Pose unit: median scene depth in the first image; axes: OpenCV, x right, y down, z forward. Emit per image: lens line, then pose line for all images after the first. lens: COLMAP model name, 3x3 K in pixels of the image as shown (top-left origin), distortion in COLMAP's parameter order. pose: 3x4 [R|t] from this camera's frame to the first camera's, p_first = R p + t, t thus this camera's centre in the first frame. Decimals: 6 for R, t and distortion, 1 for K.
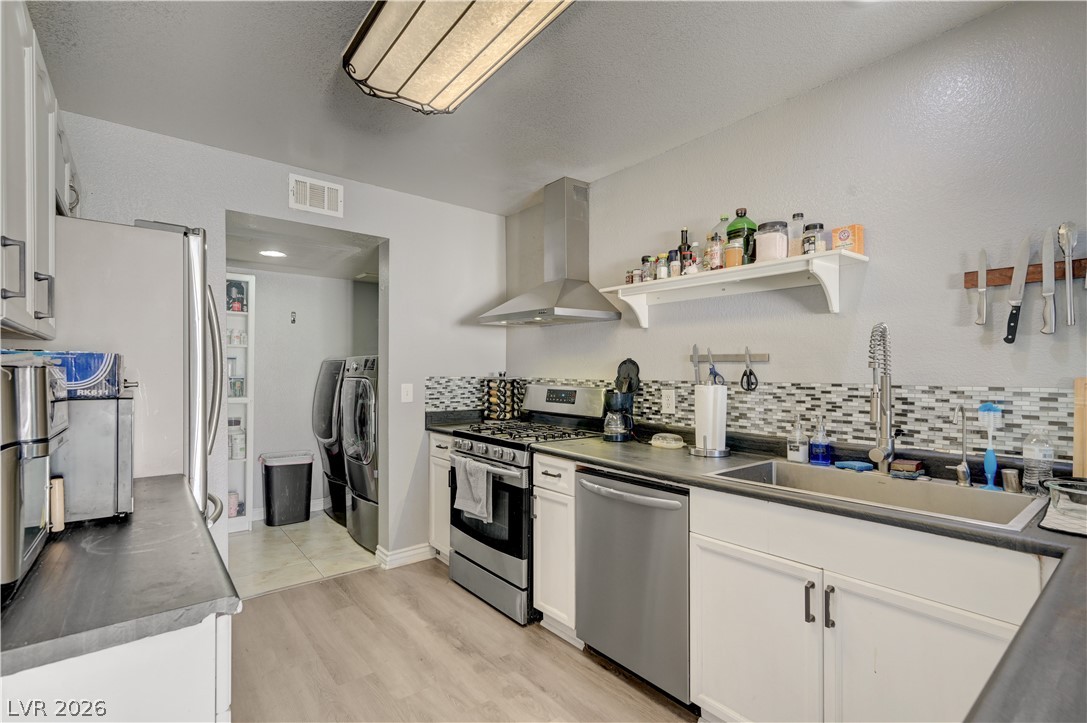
lens RADIAL K [[493.9, 0, 543.5], [0, 493.9, 361.5], [0, 0, 1]] dist [-0.000160, -0.000025]
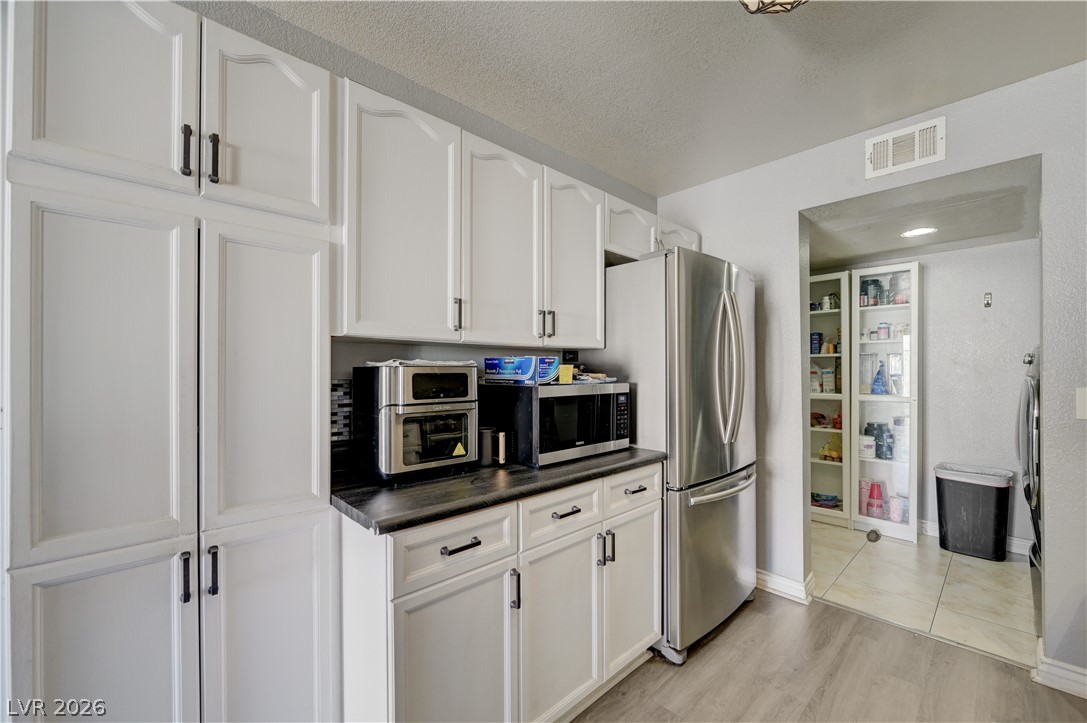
lens RADIAL K [[429.5, 0, 544.2], [0, 429.5, 370.8], [0, 0, 1]] dist [-0.000237, 0.000048]
pose [[0.092098, 0.000441, -0.995750, 0.184330], [0.023772, 0.999714, 0.002641, 0.008303], [0.995466, -0.023914, 0.092061, 0.358021]]
